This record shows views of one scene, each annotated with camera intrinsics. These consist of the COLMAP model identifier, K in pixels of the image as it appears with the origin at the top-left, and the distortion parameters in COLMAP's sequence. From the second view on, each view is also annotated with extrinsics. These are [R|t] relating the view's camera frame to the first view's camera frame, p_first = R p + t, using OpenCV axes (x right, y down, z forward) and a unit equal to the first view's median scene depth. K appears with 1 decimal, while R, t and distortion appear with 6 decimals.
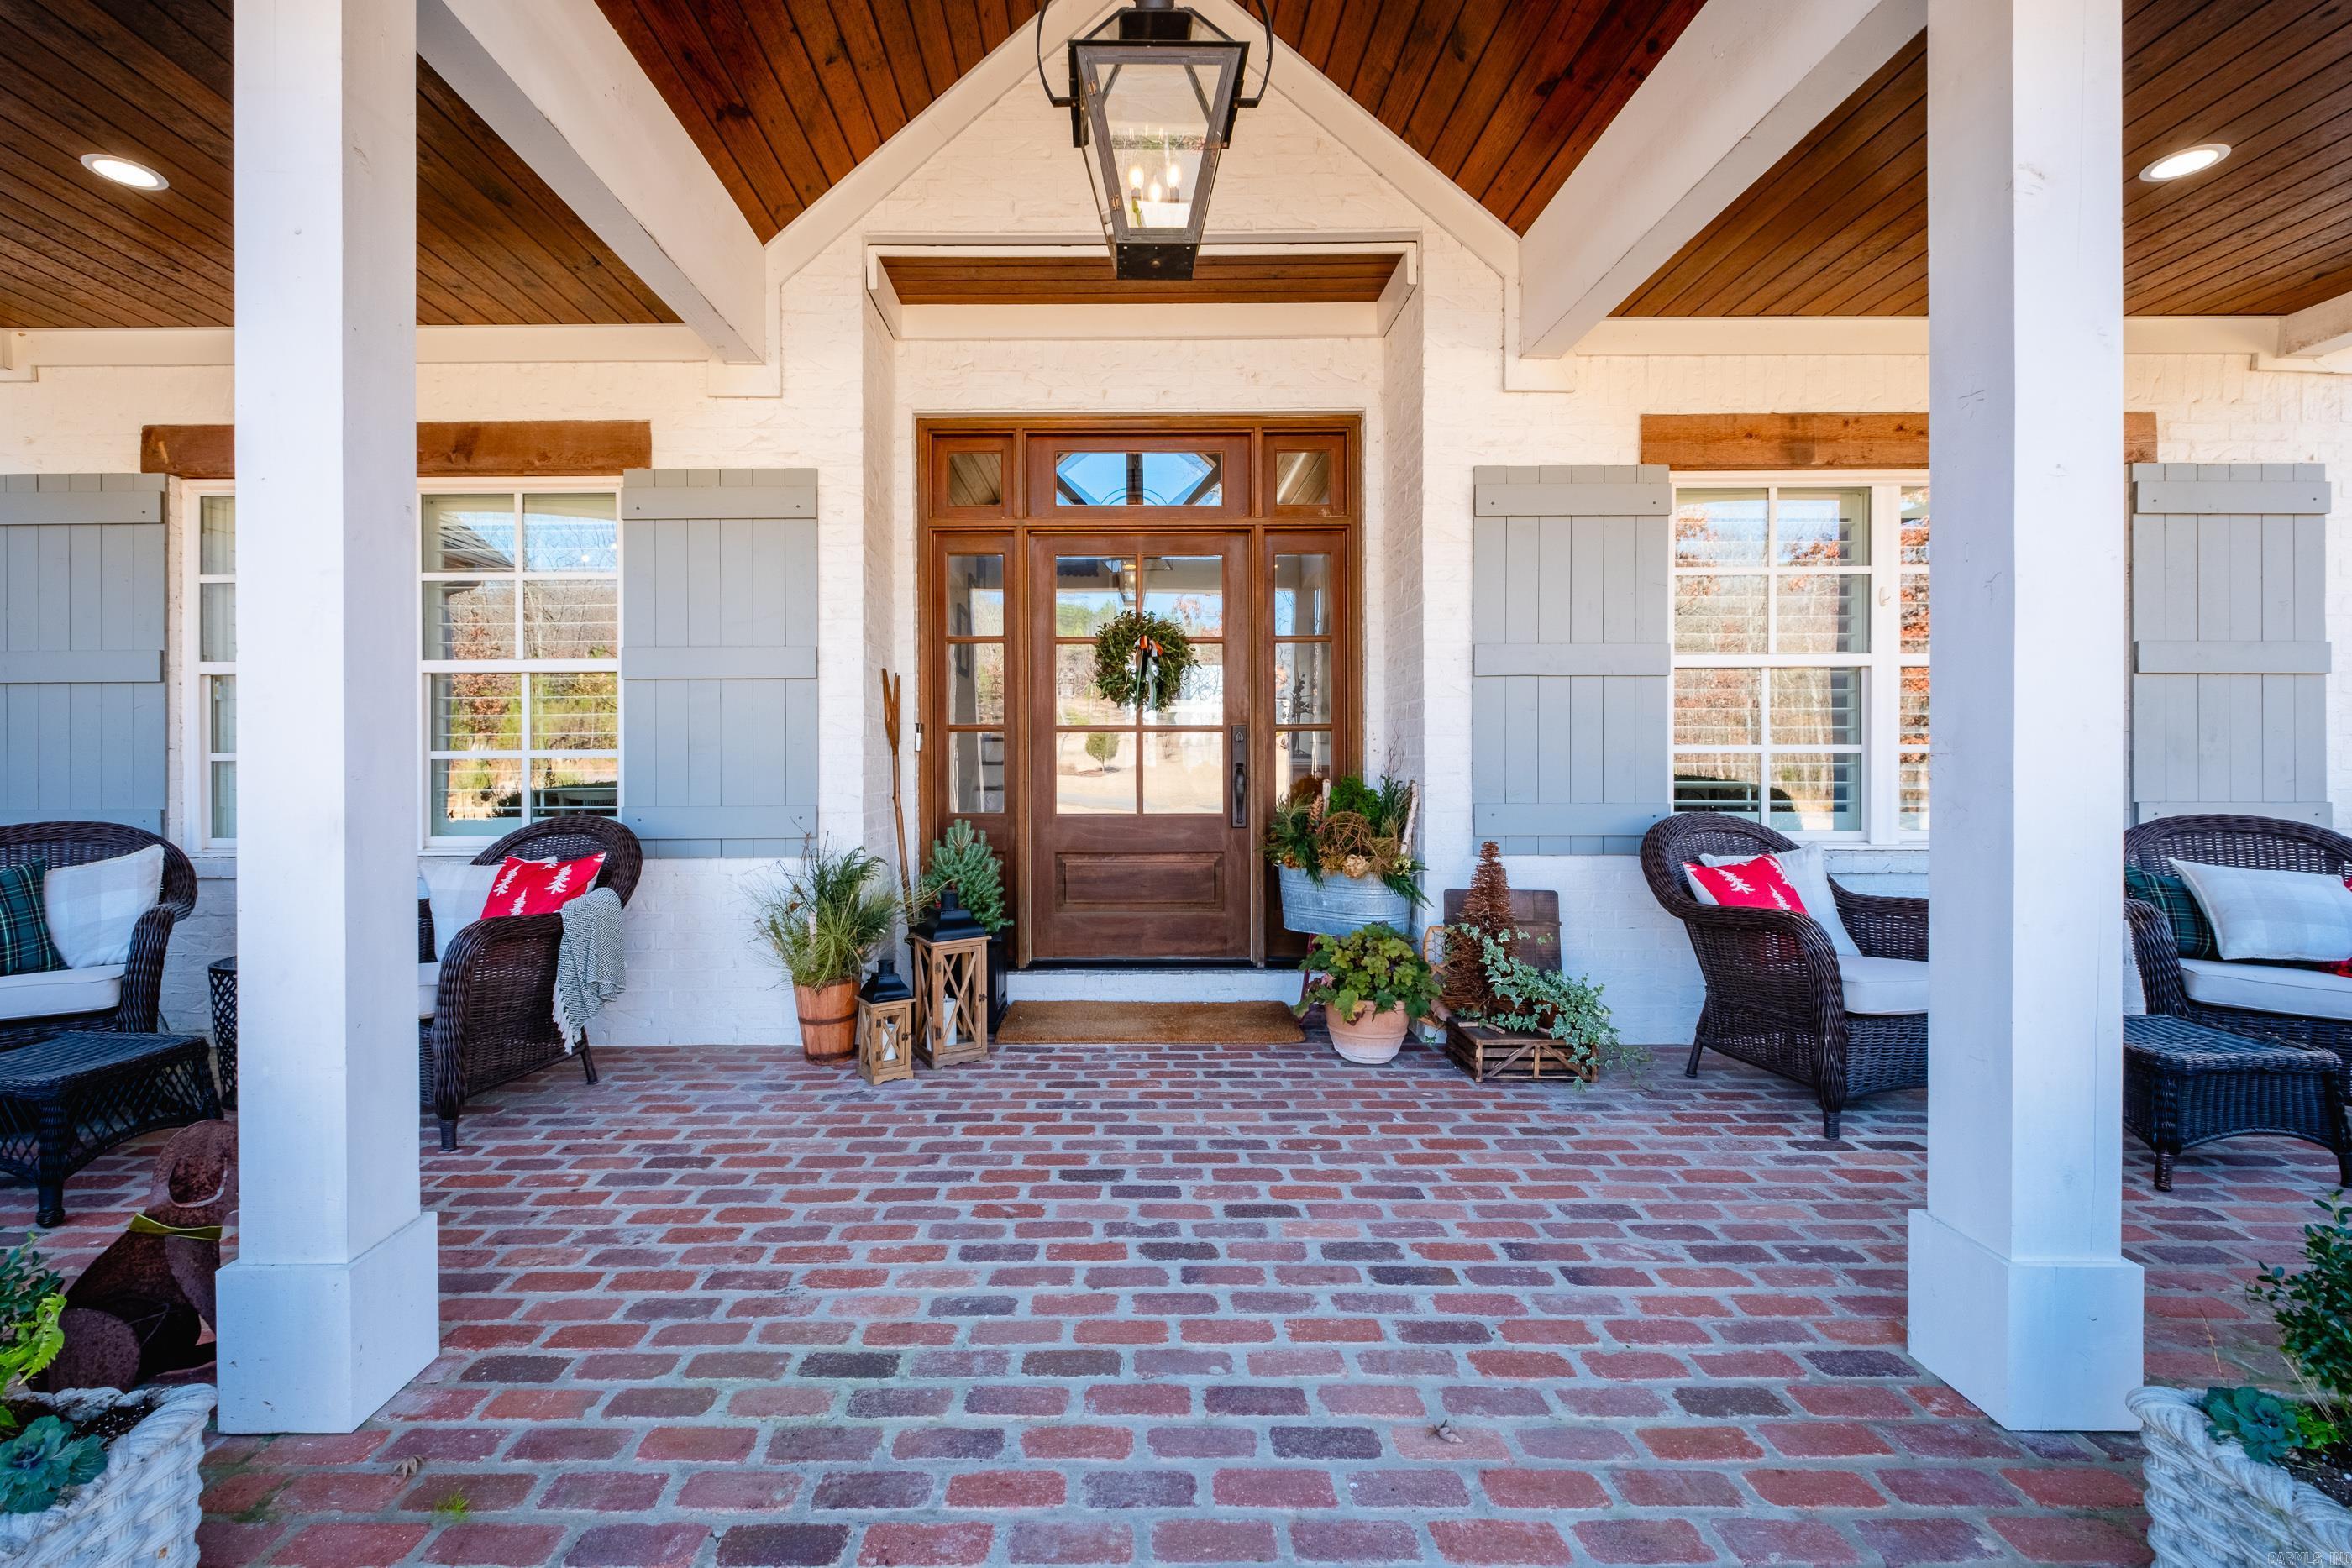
lens RADIAL K [[1102.9, 0, 1172.4], [0, 1102.9, 759.0], [0, 0, 1]] dist [0.014769, -0.017113]
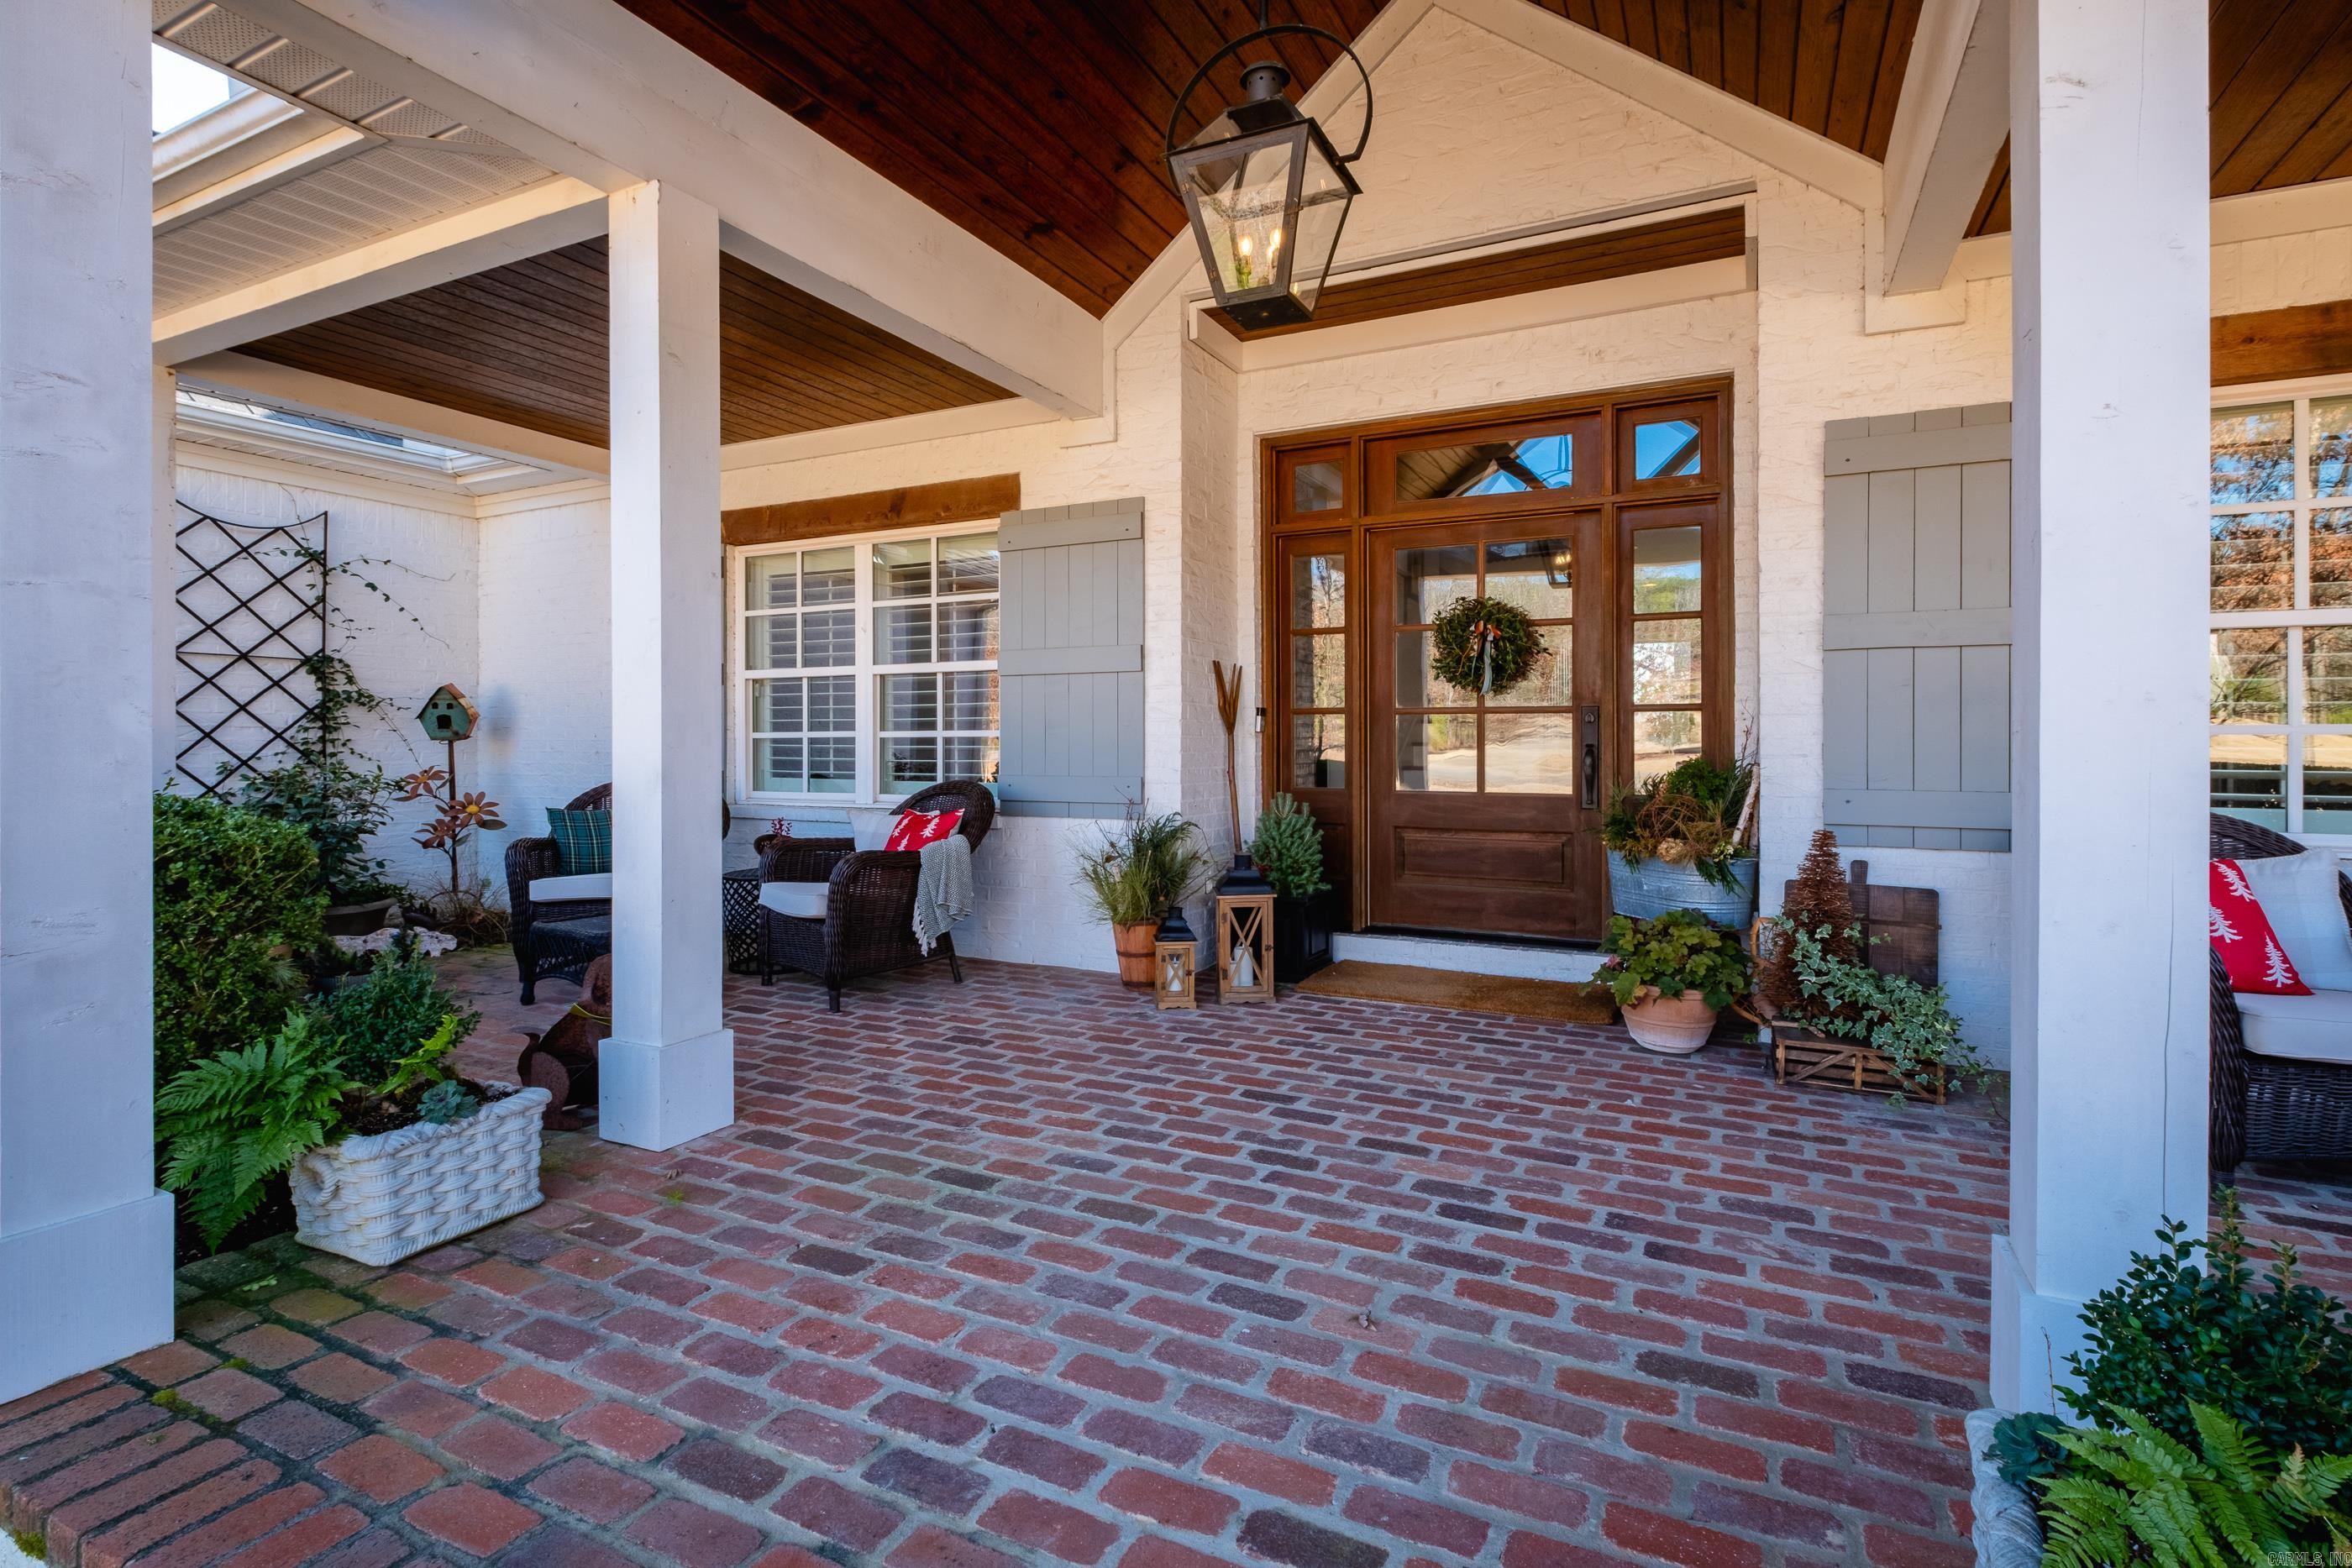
lens RADIAL K [[1097.5, 0, 1239.9], [0, 1097.5, 742.7], [0, 0, 1]] dist [0.003294, -0.005013]
pose [[0.909622, 0.004053, -0.415417, 0.280386], [-0.003517, 0.999992, 0.002057, 0.002198], [0.415422, -0.000410, 0.909629, -0.044676]]
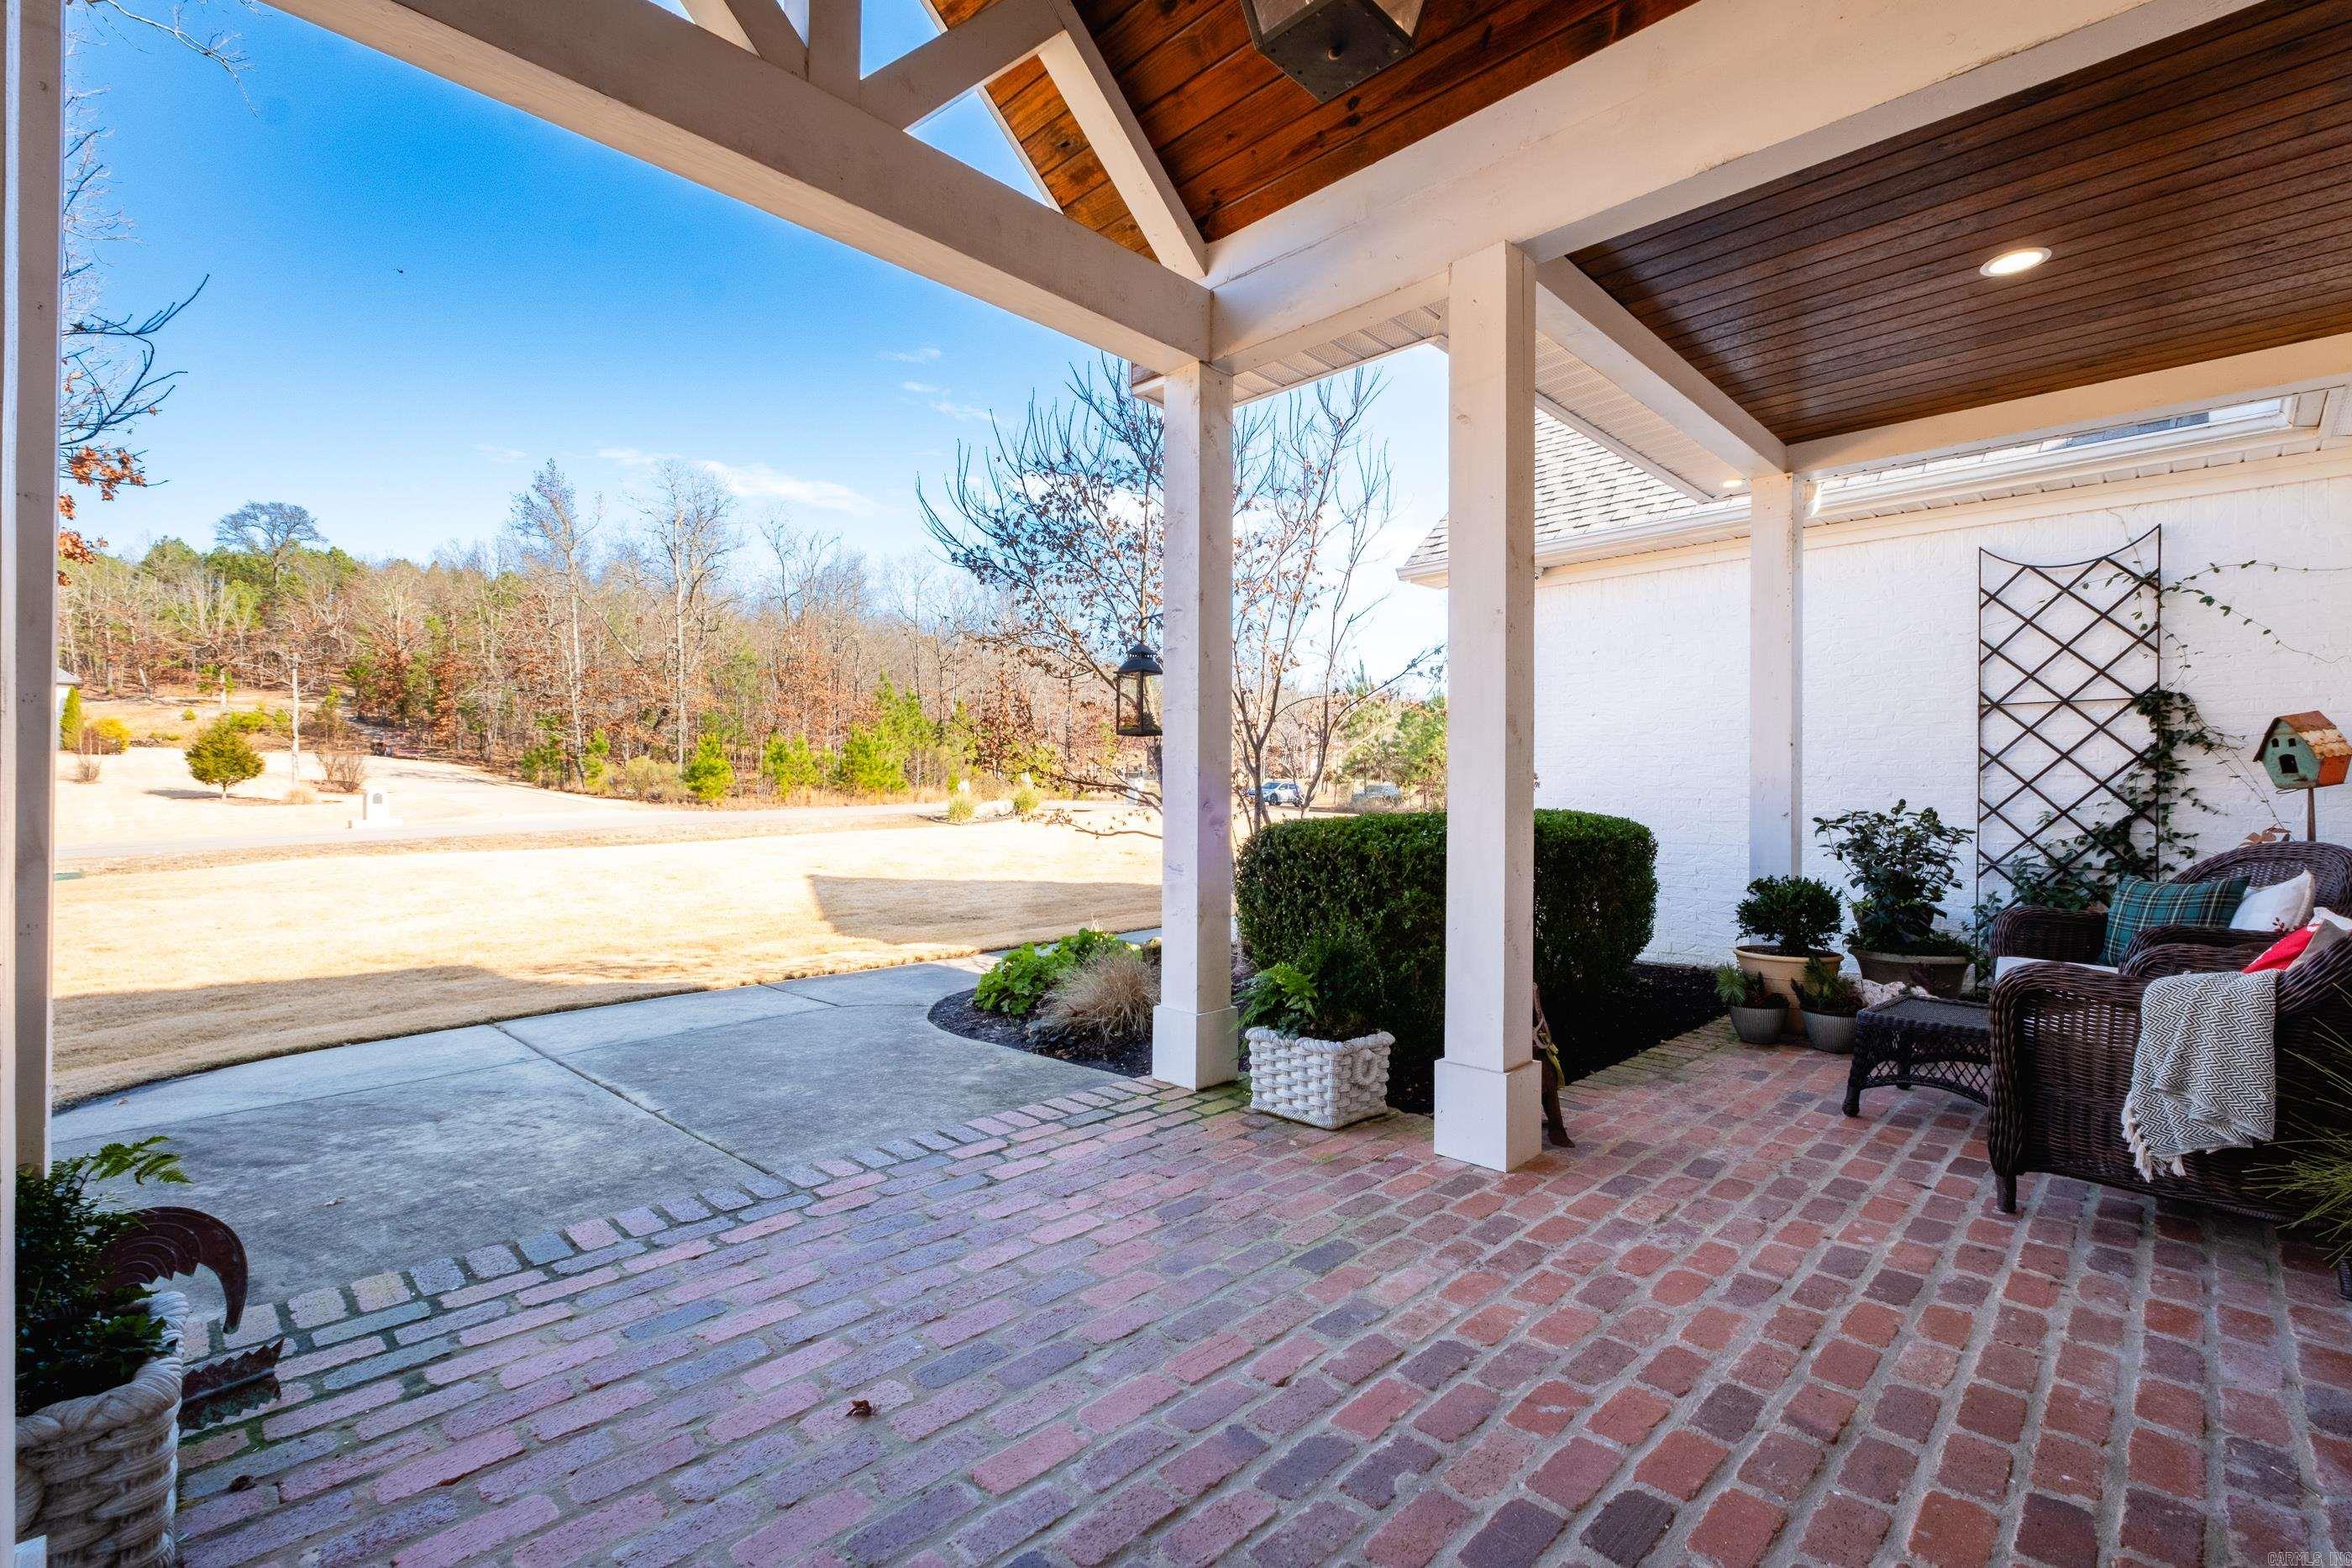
lens RADIAL K [[1481.5, 0, 1285.7], [0, 1481.5, 789.3], [0, 0, 1]] dist [0.000418, -0.000065]
pose [[-0.771495, -0.010232, -0.636153, 0.384103], [-0.006159, 0.999944, -0.008614, 0.020690], [0.636206, -0.002727, -0.771515, 1.079611]]
